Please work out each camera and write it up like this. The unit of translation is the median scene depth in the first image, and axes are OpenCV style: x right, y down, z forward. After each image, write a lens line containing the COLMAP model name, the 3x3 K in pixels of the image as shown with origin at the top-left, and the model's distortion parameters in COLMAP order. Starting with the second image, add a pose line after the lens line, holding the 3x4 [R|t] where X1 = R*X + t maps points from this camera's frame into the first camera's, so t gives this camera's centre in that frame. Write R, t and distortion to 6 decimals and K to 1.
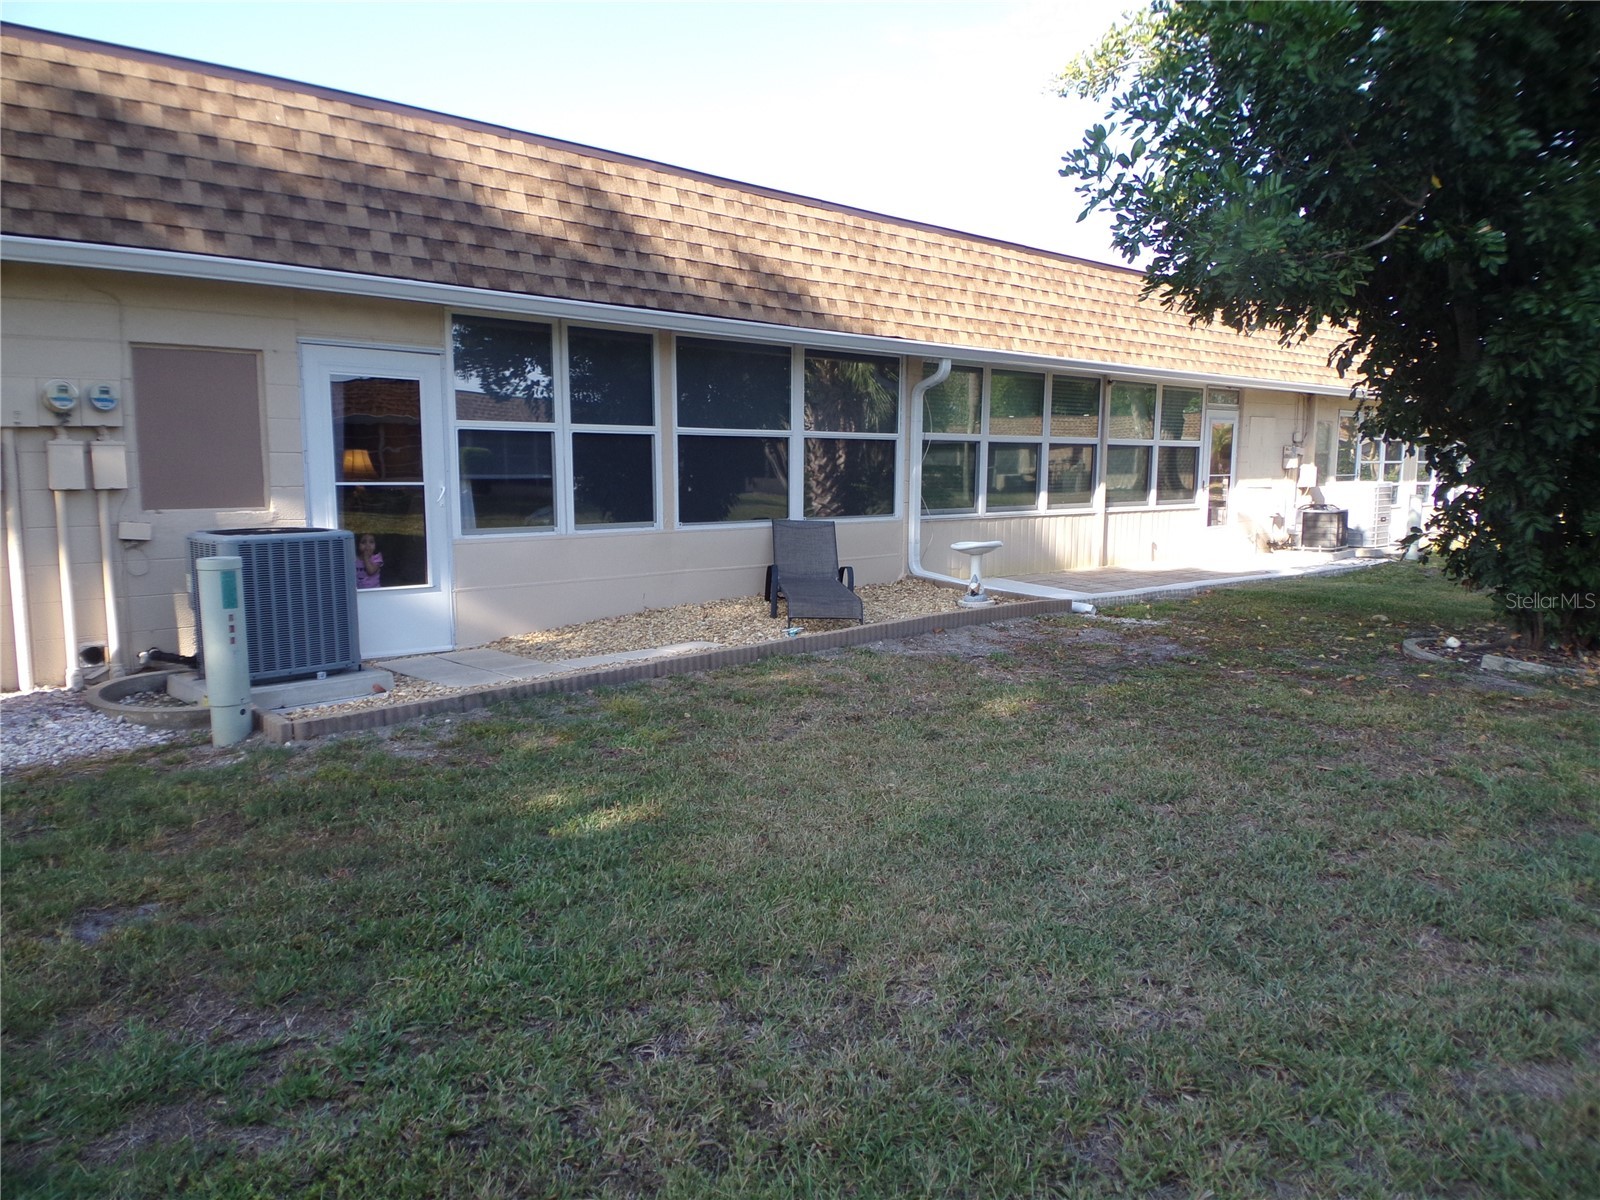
lens RADIAL K [[1116.5, 0, 808.4], [0, 1116.5, 600.1], [0, 0, 1]] dist [0.103958, -0.158779]
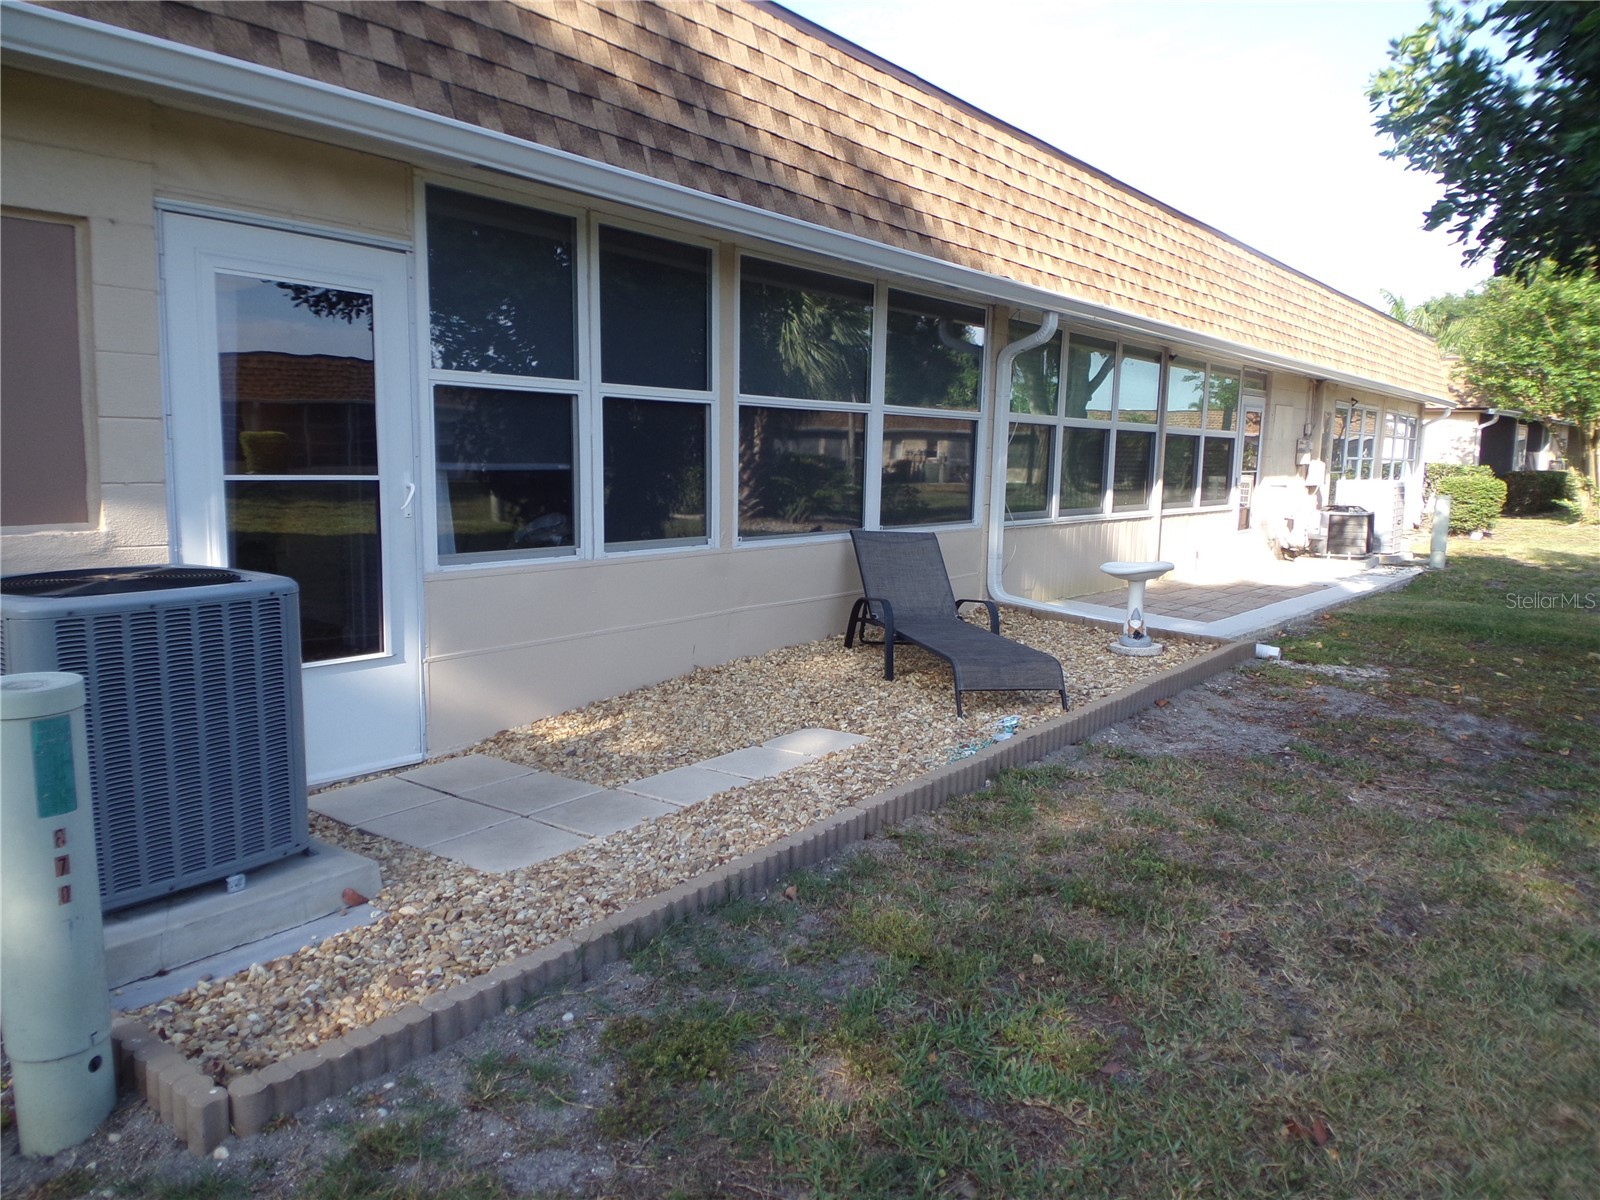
lens RADIAL K [[1116.5, 0, 808.4], [0, 1116.5, 600.1], [0, 0, 1]] dist [0.103958, -0.158779]
pose [[0.987236, -0.006302, 0.159139, -0.189961], [0.004662, 0.999932, 0.010678, -0.040320], [-0.159195, -0.009800, 0.987198, 0.347686]]
